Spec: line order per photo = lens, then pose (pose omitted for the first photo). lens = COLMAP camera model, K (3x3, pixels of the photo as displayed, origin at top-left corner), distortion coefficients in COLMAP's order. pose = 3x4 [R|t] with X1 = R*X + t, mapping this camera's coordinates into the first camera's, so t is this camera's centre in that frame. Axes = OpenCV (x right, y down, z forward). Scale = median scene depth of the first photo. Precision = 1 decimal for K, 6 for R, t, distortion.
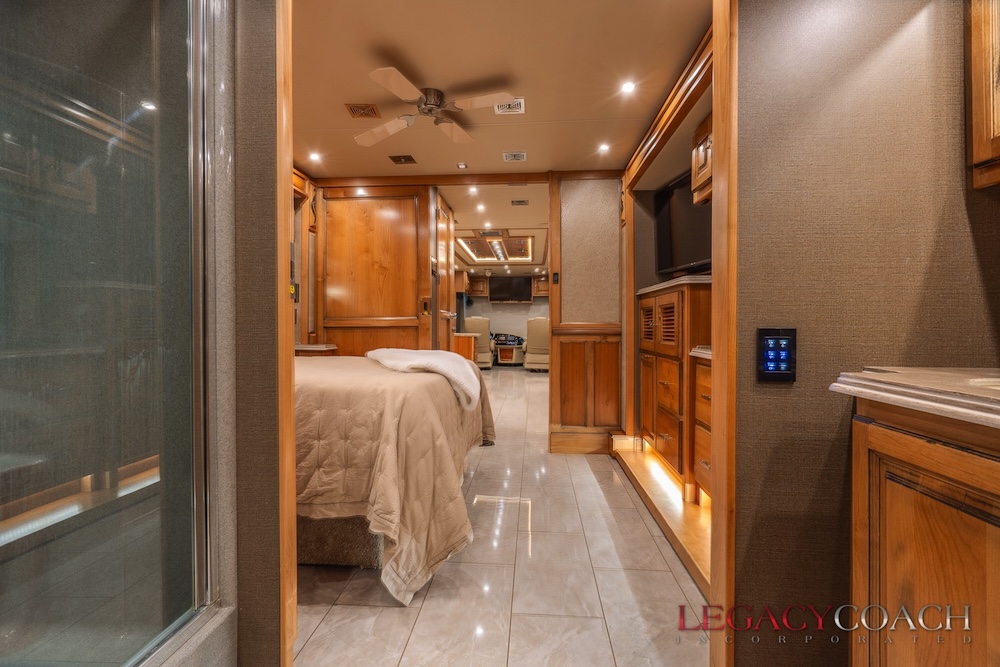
lens RADIAL K [[463.3, 0, 500.0], [0, 463.3, 333.5], [0, 0, 1]] dist [-0.001142, 0.000227]
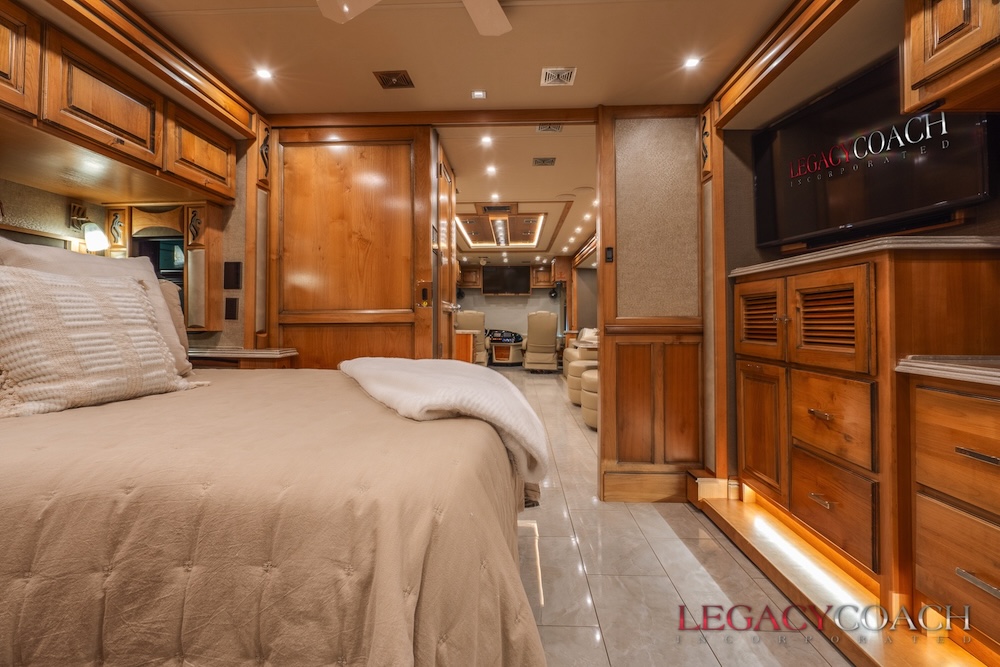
lens RADIAL K [[466.4, 0, 503.7], [0, 466.4, 317.3], [0, 0, 1]] dist [0.000763, 0.000184]
pose [[0.998849, -0.002584, 0.047885, -0.062609], [0.003739, 0.999704, -0.024052, -0.004886], [-0.047809, 0.024203, 0.998563, 0.236776]]
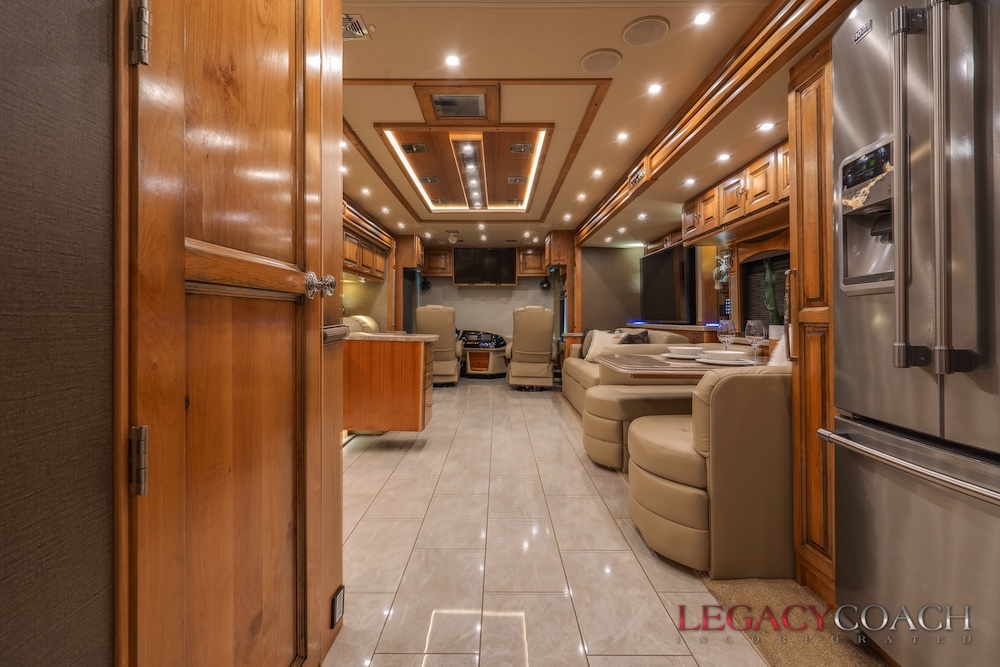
lens RADIAL K [[463.3, 0, 500.0], [0, 463.3, 333.5], [0, 0, 1]] dist [-0.001142, 0.000227]
pose [[0.996939, -0.002140, 0.078150, -0.021844], [0.001003, 0.999893, 0.014586, -0.013331], [-0.078173, -0.014463, 0.996835, 0.743575]]
